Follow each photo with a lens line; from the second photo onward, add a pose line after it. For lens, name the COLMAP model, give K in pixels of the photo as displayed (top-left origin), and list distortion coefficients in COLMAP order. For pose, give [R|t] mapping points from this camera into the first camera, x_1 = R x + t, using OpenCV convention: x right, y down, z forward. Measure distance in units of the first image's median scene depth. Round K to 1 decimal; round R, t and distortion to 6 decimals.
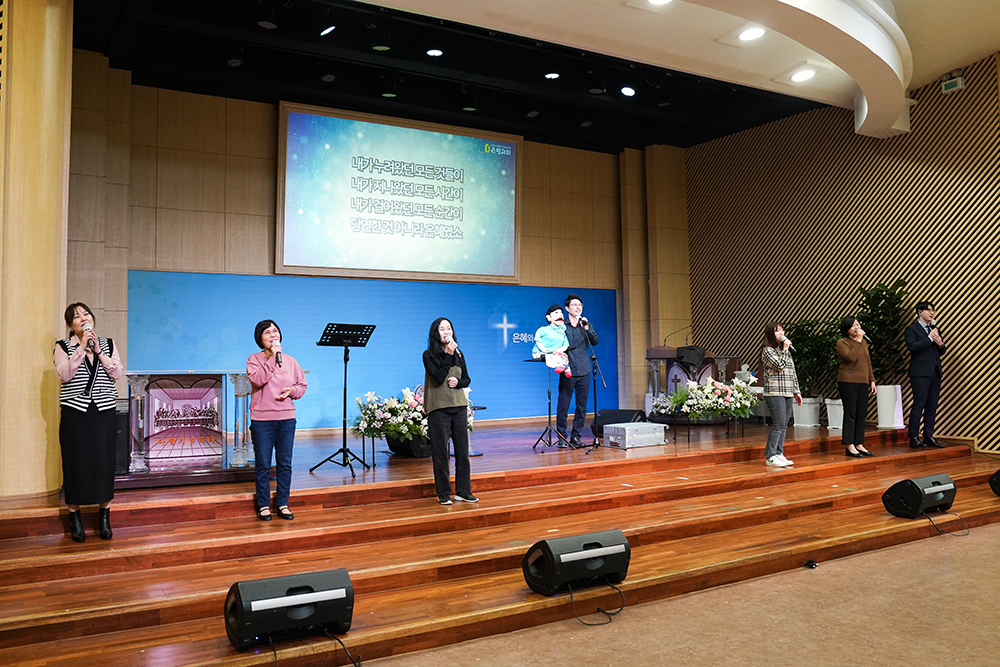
lens RADIAL K [[799.2, 0, 517.9], [0, 799.2, 313.5], [0, 0, 1]] dist [-0.098618, 0.101663]
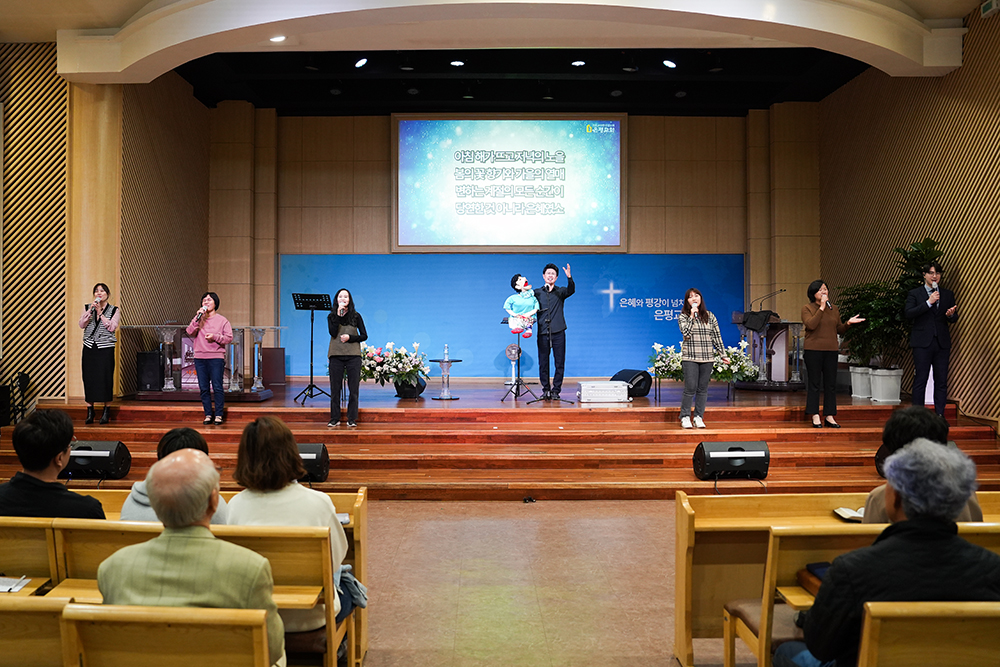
lens RADIAL K [[767.5, 0, 464.5], [0, 767.5, 328.5], [0, 0, 1]] dist [-0.101748, 0.080546]
pose [[0.864056, 0.014230, -0.503195, 0.423356], [0.018269, 0.998055, 0.059596, -0.000123], [0.503064, -0.060687, 0.862116, 0.002410]]
